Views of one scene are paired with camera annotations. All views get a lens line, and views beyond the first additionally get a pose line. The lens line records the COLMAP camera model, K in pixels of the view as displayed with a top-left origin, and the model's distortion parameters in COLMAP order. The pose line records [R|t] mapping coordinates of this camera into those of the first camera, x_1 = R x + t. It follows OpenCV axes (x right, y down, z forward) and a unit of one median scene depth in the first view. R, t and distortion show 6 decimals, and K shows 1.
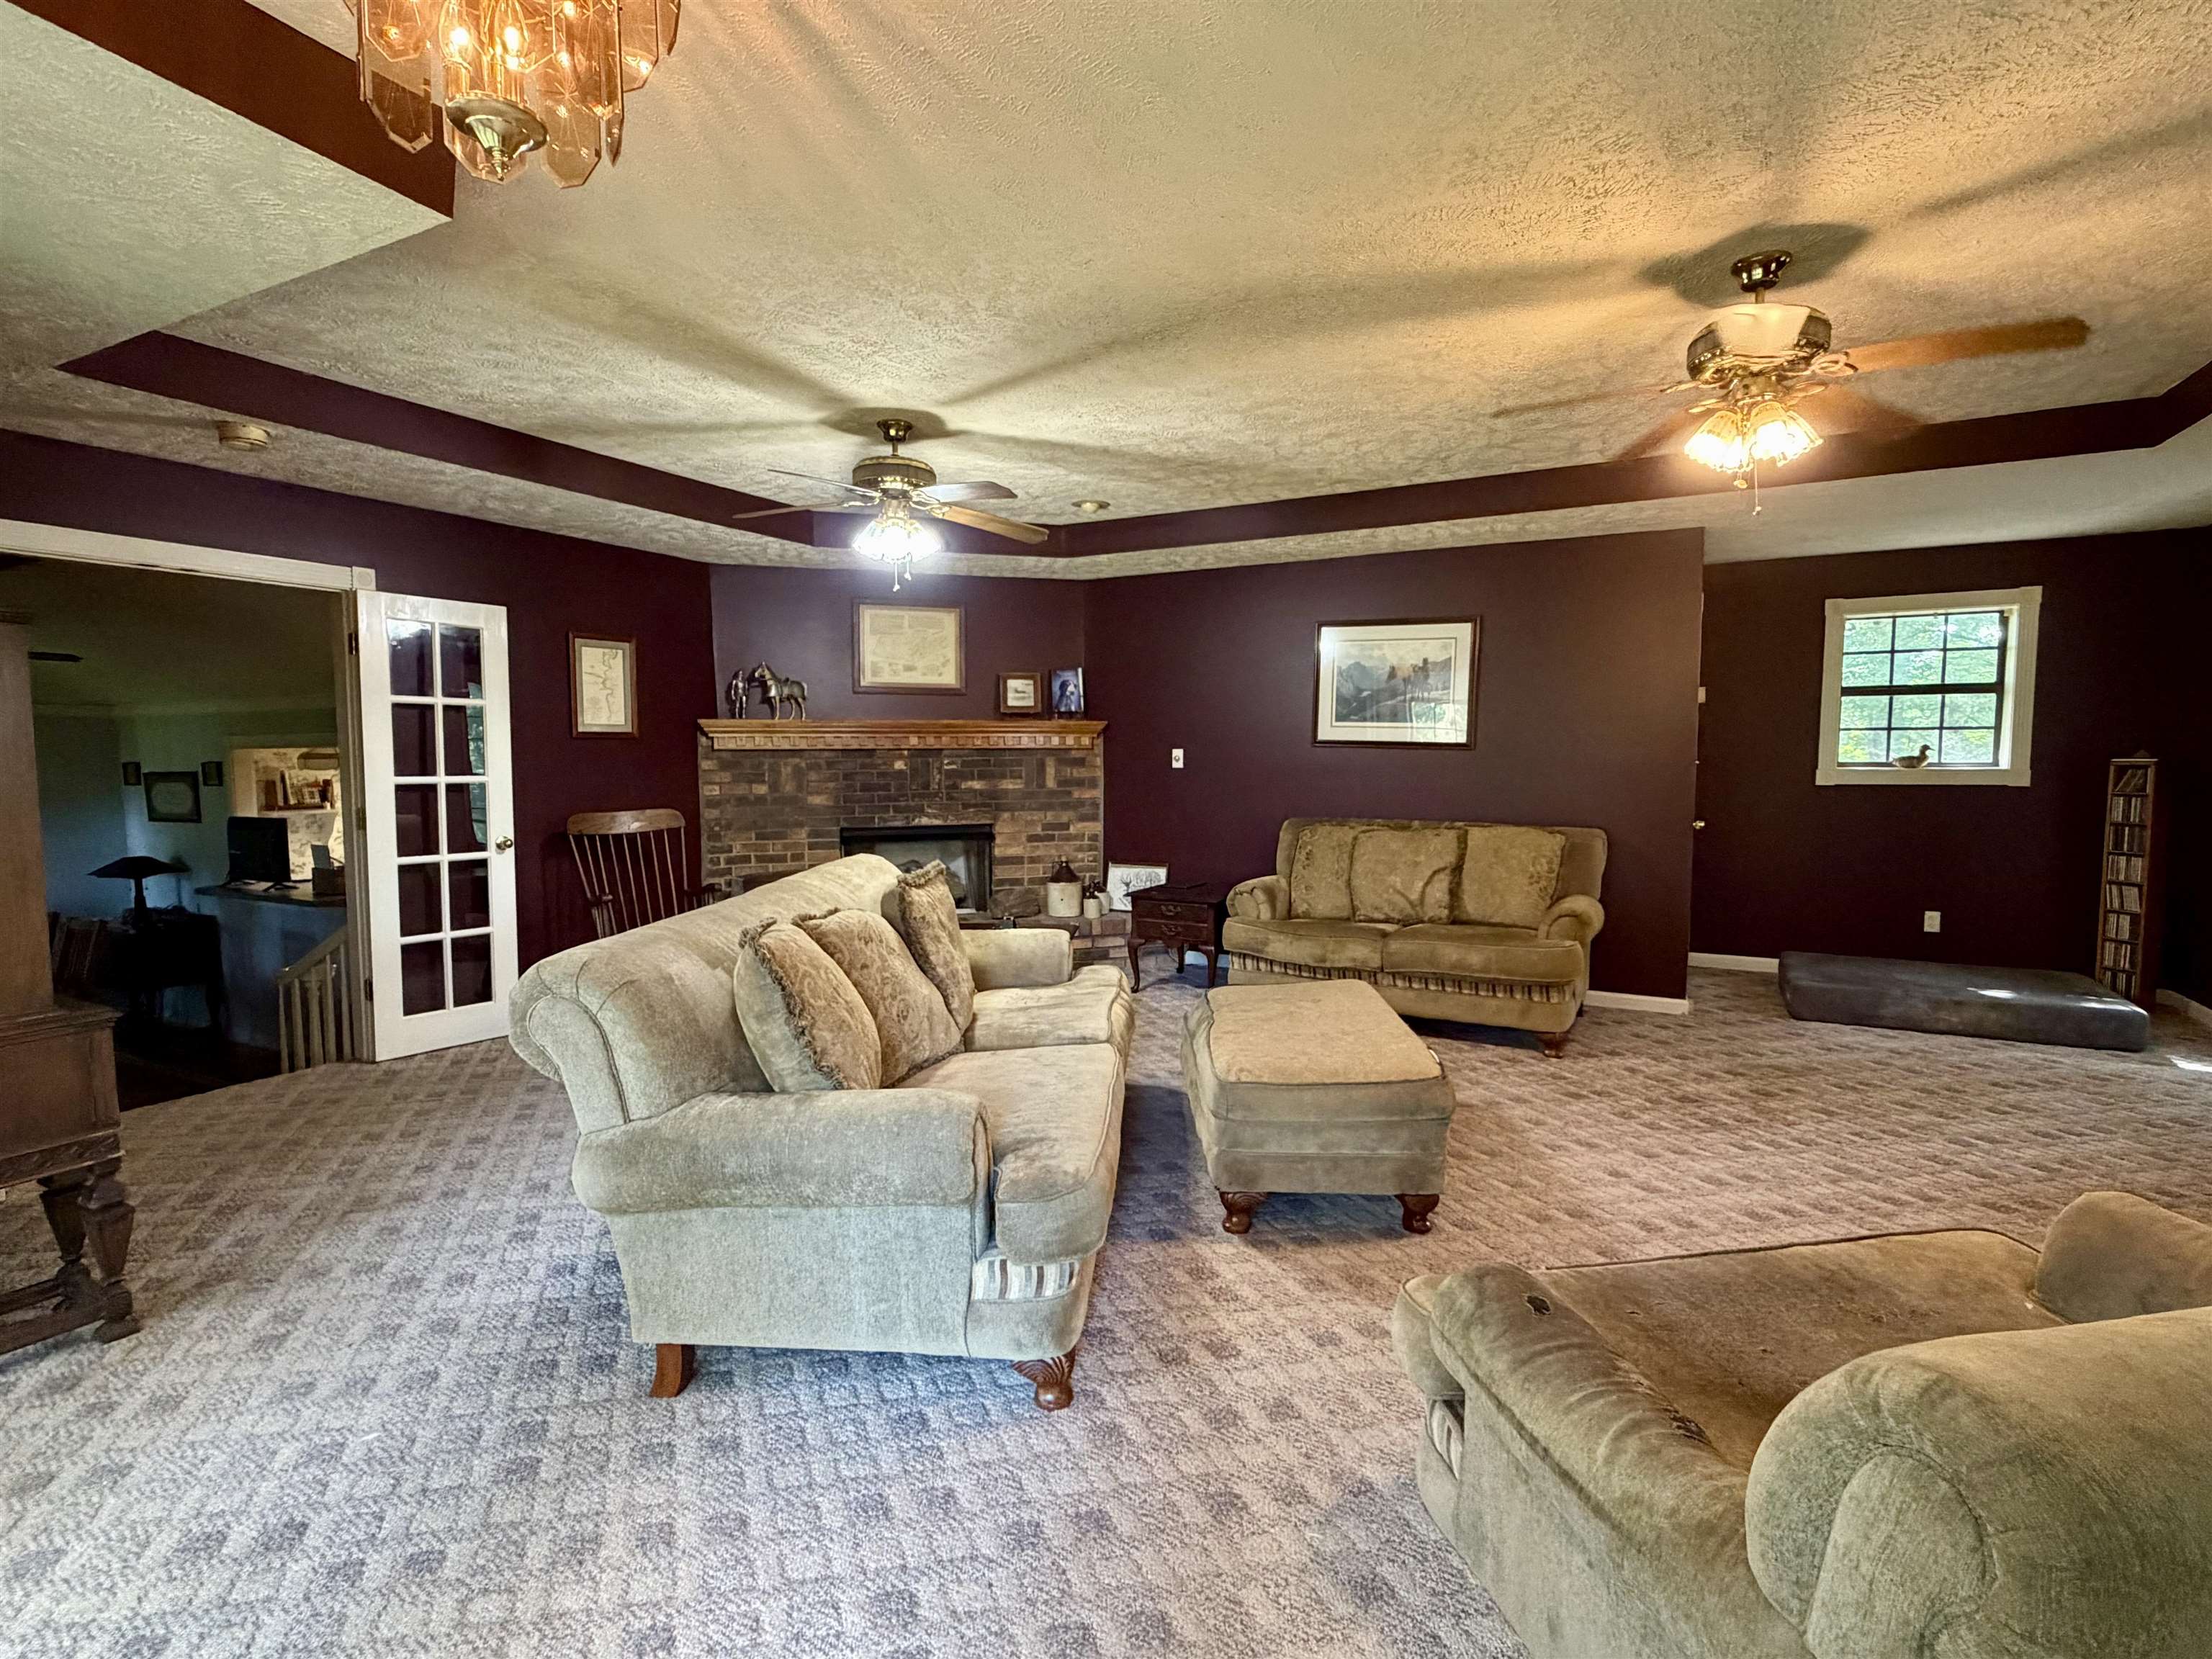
lens RADIAL K [[1061.5, 0, 1097.4], [0, 1061.5, 828.6], [0, 0, 1]] dist [0.002046, 0.000355]
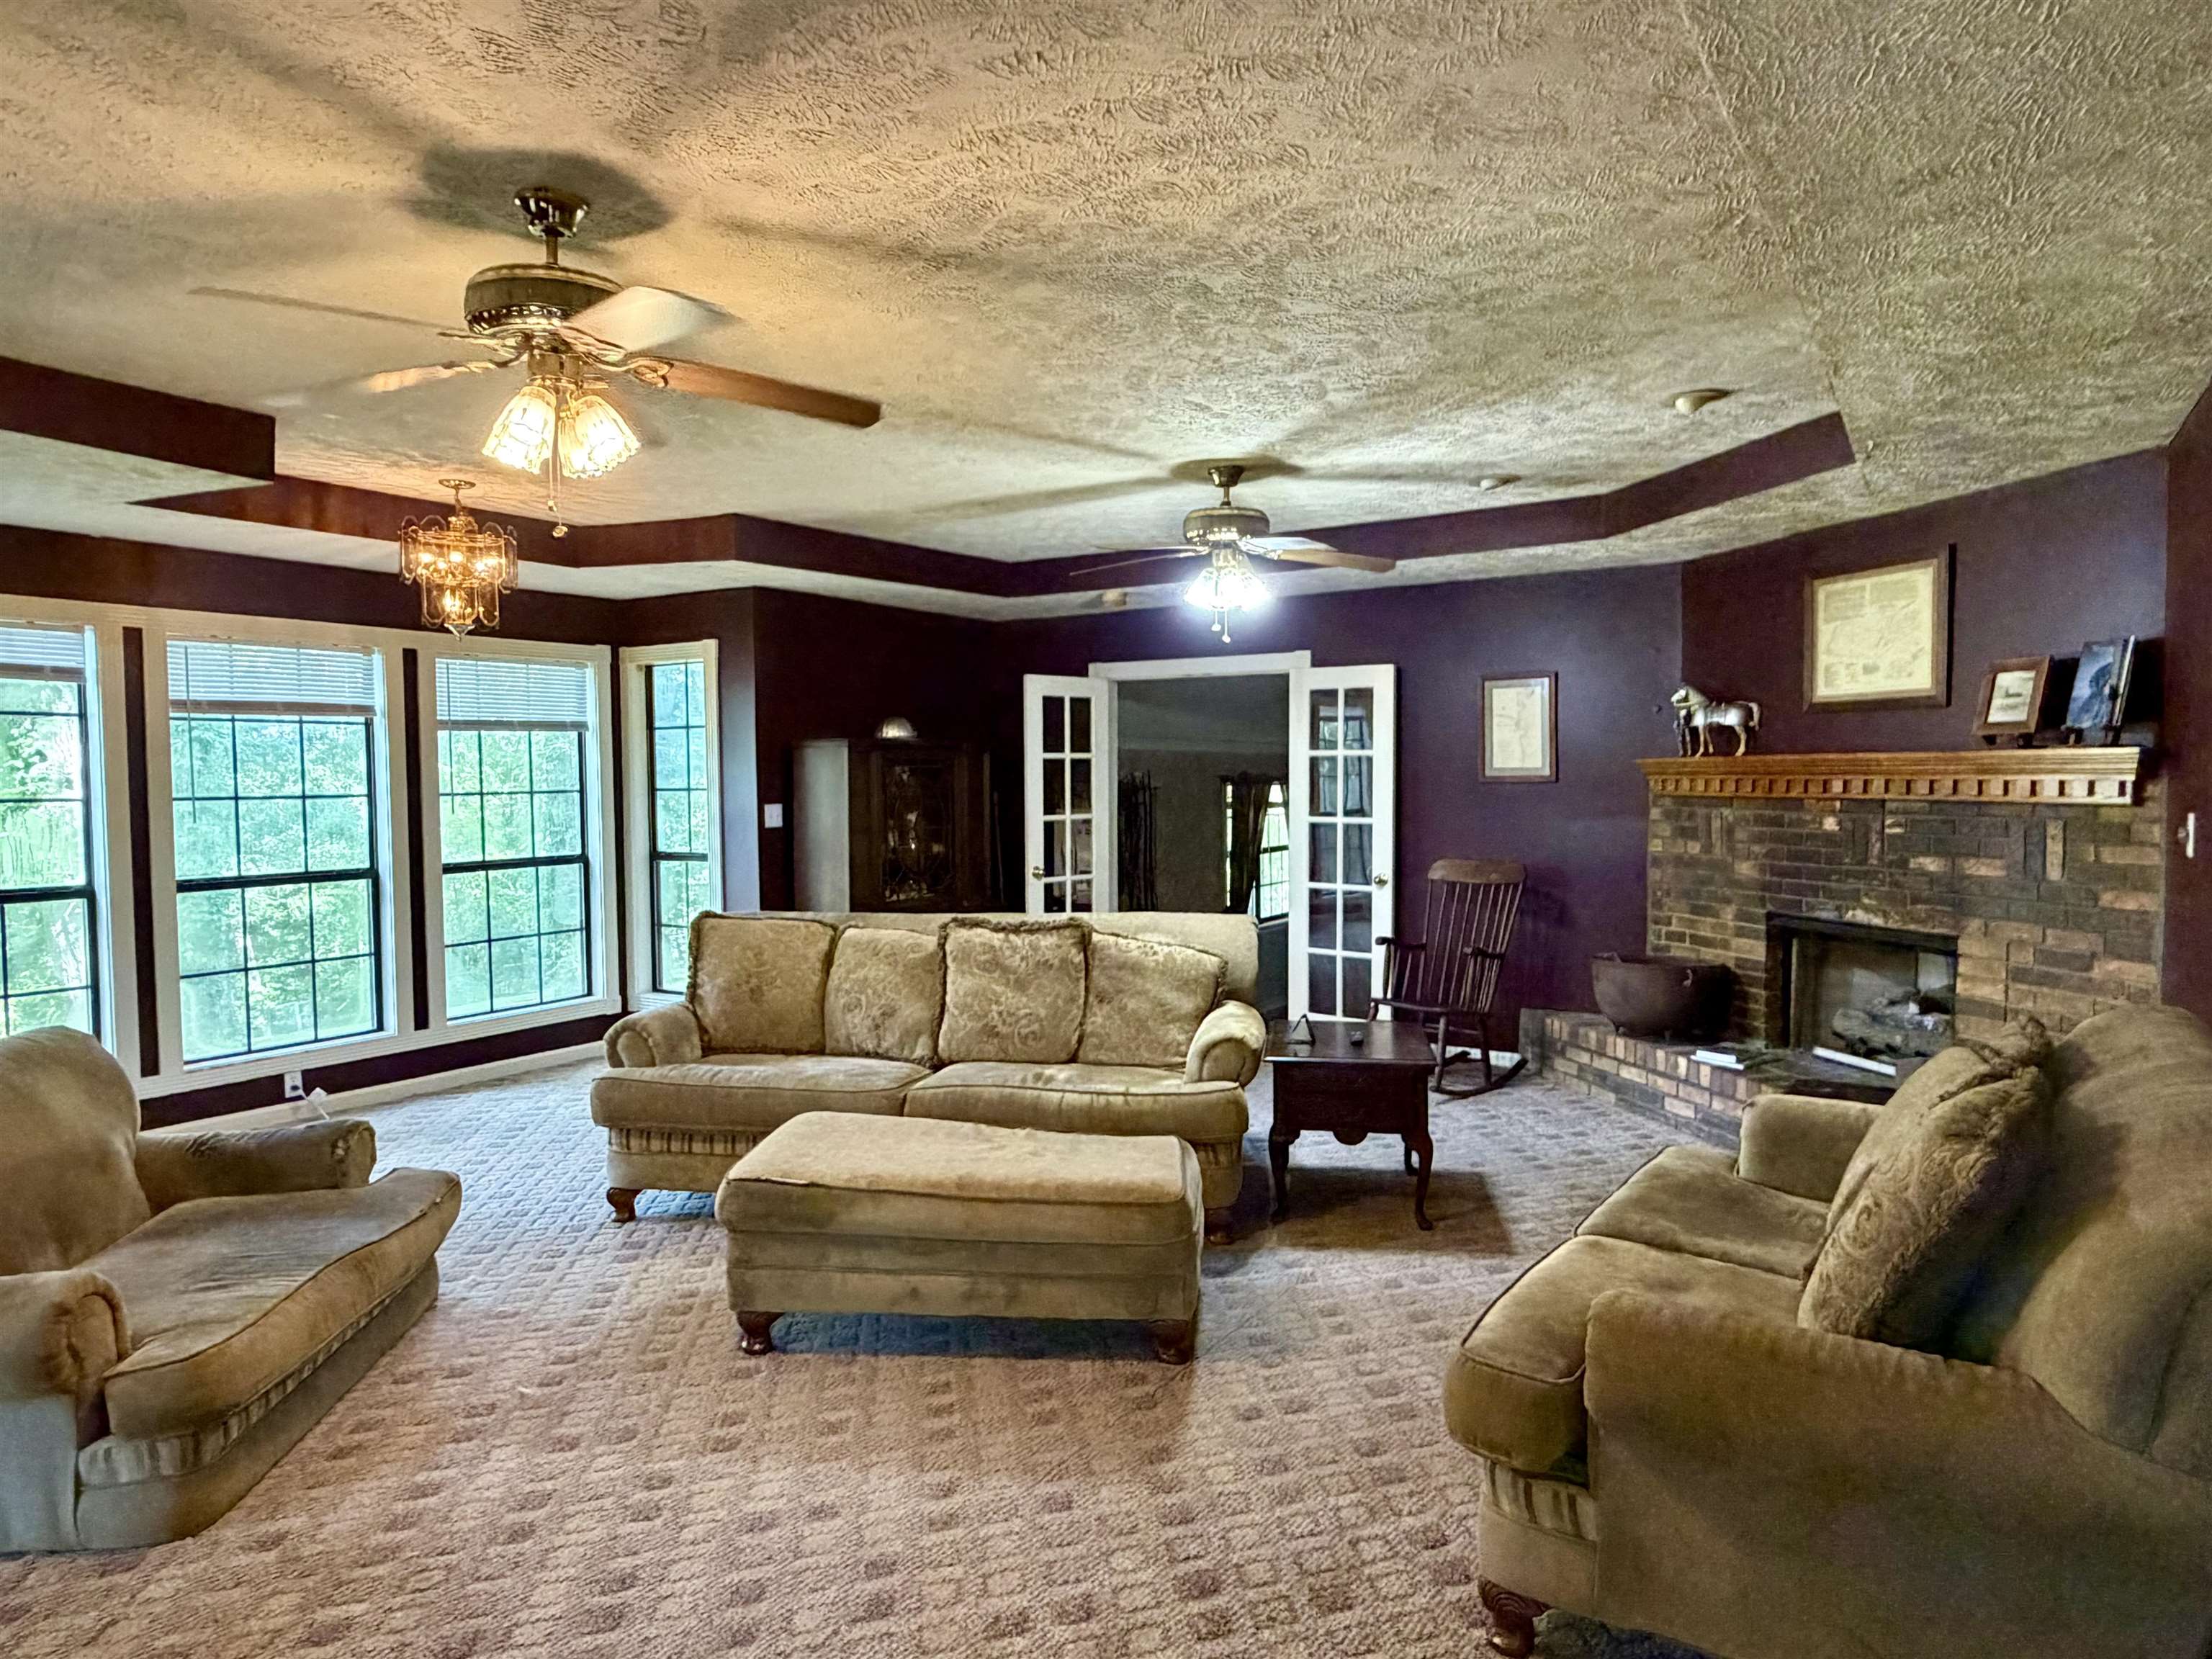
lens RADIAL K [[1362.9, 0, 1112.2], [0, 1362.9, 831.8], [0, 0, 1]] dist [-0.001597, -0.000780]
pose [[-0.069433, 0.046425, -0.996506, 0.704674], [-0.064934, 0.996588, 0.050953, -0.073517], [0.995471, 0.068245, -0.066182, 0.665127]]
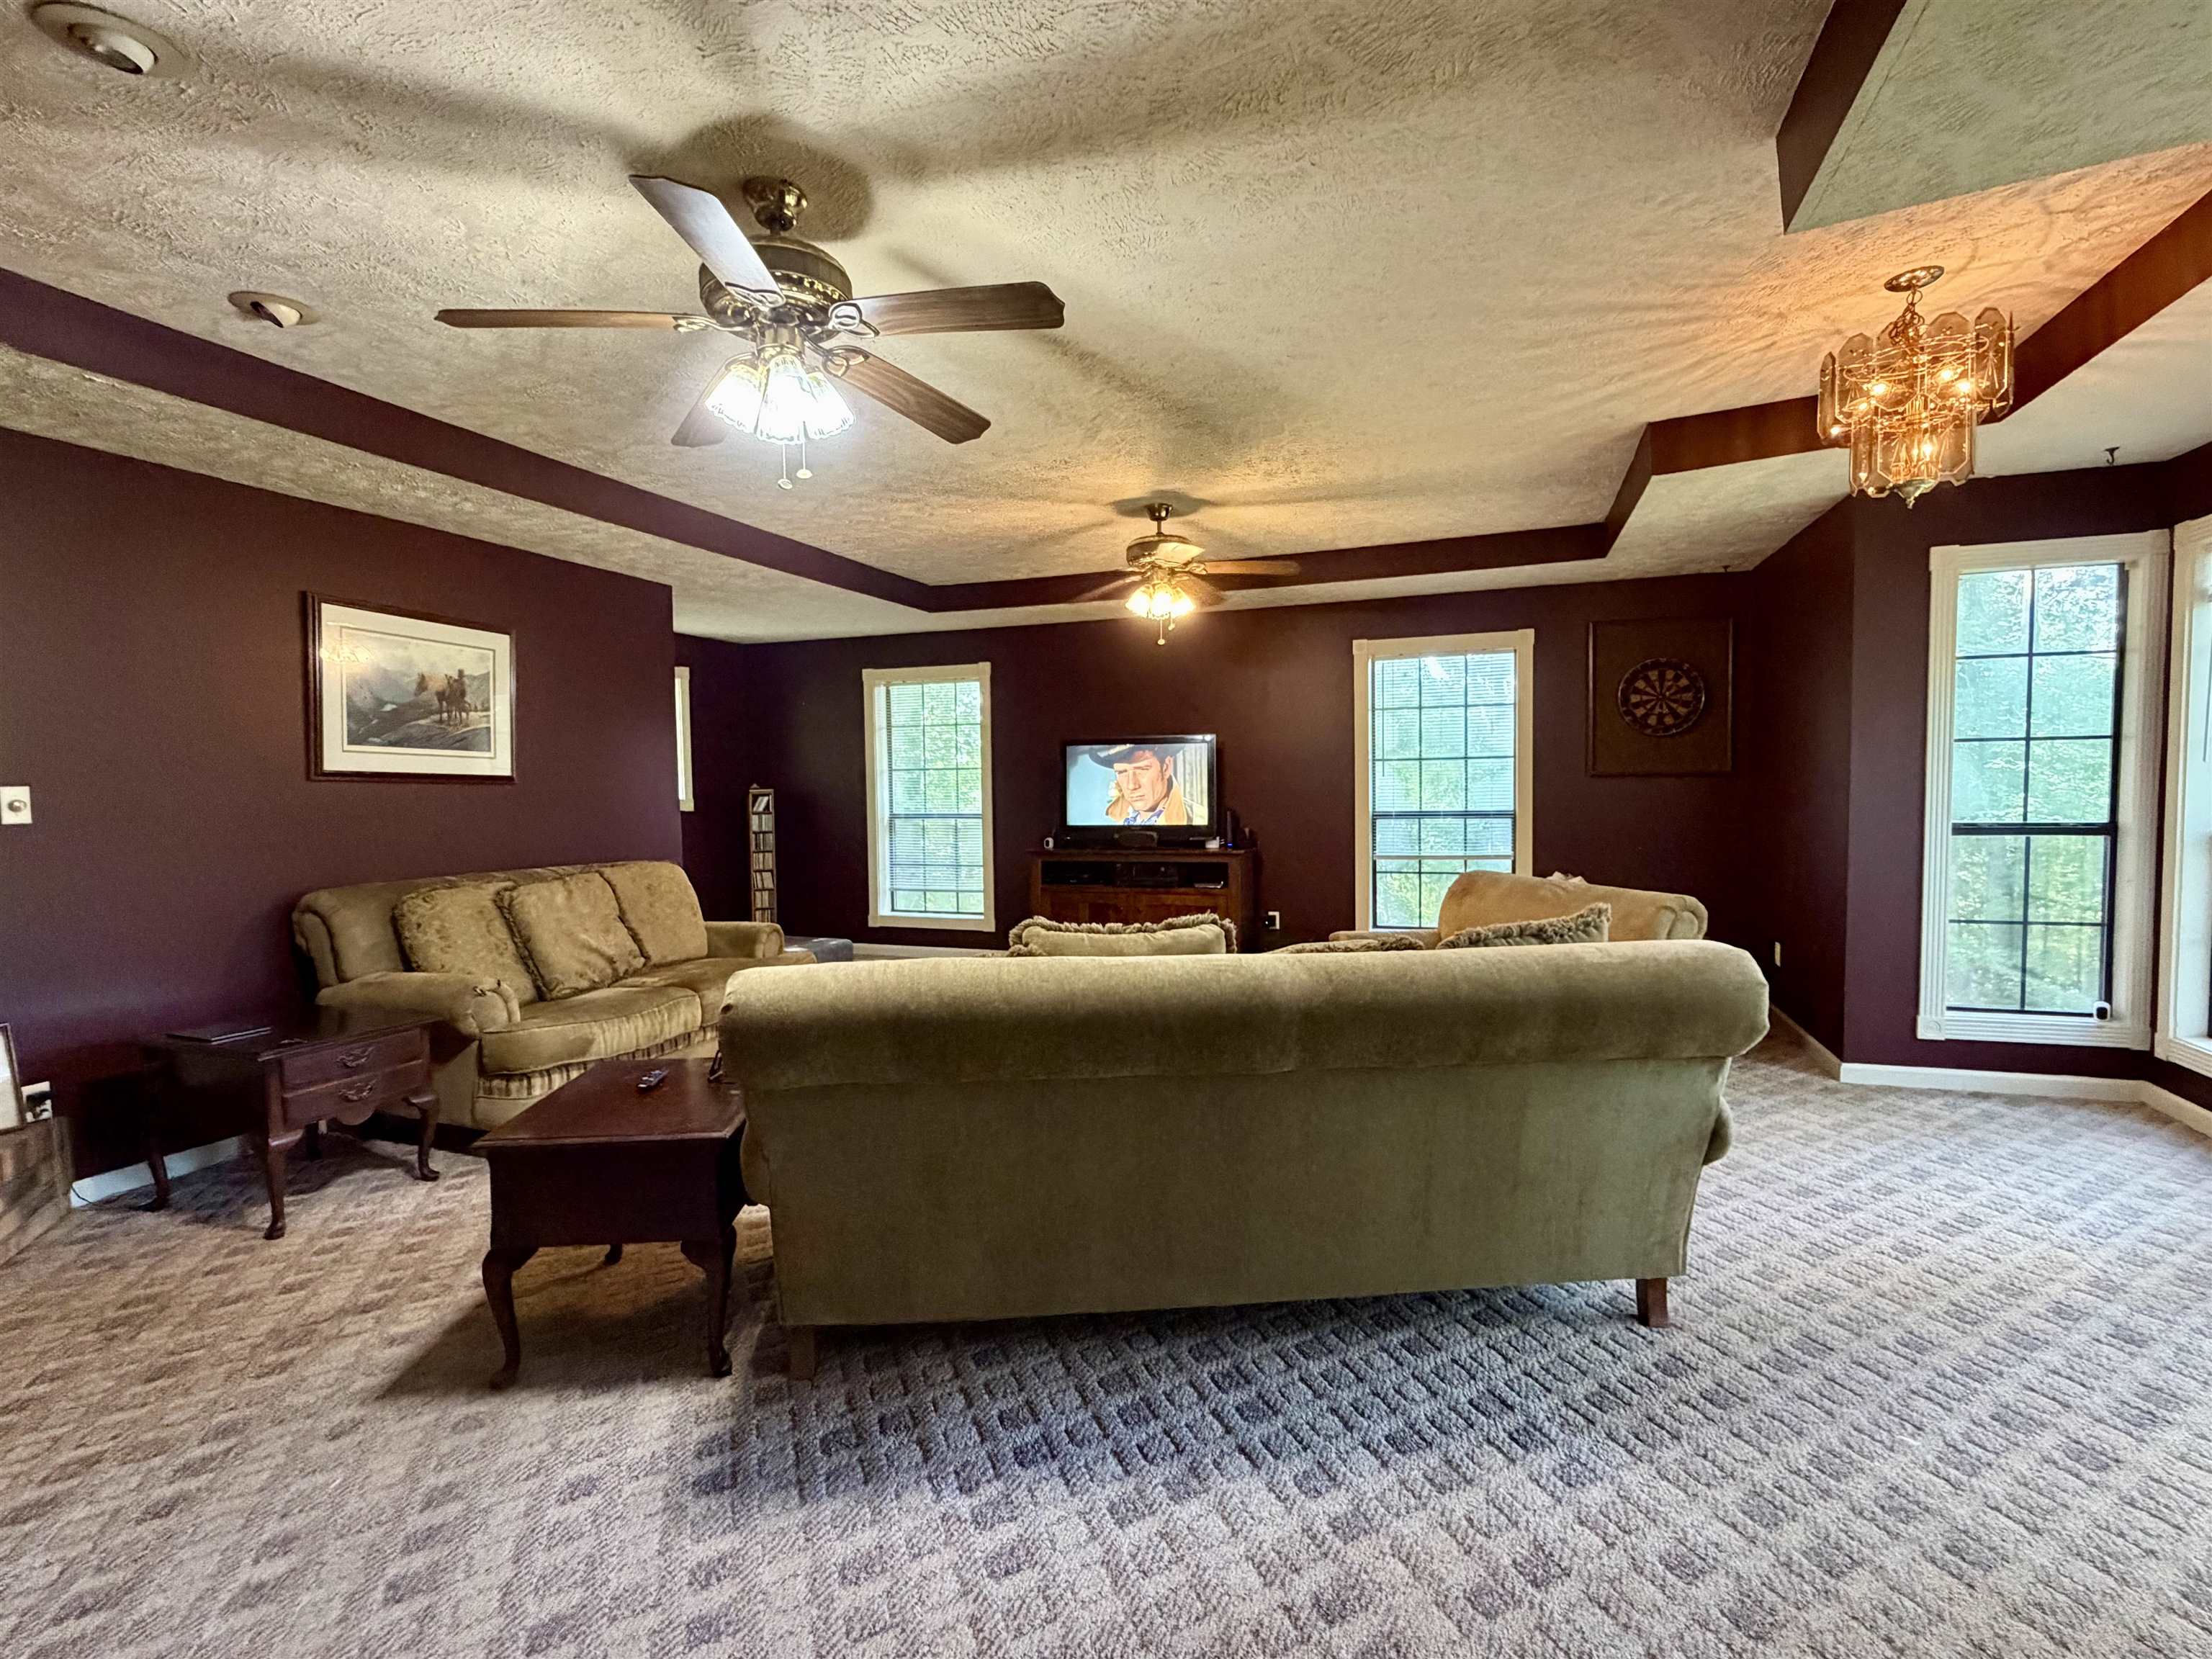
lens RADIAL K [[1061.5, 0, 1103.0], [0, 1061.5, 829.3], [0, 0, 1]] dist [0.002046, 0.000355]
pose [[-0.149246, -0.041004, 0.987949, -0.523394], [0.092253, 0.994204, 0.055200, -0.039695], [-0.984487, 0.099380, -0.144599, 0.625906]]
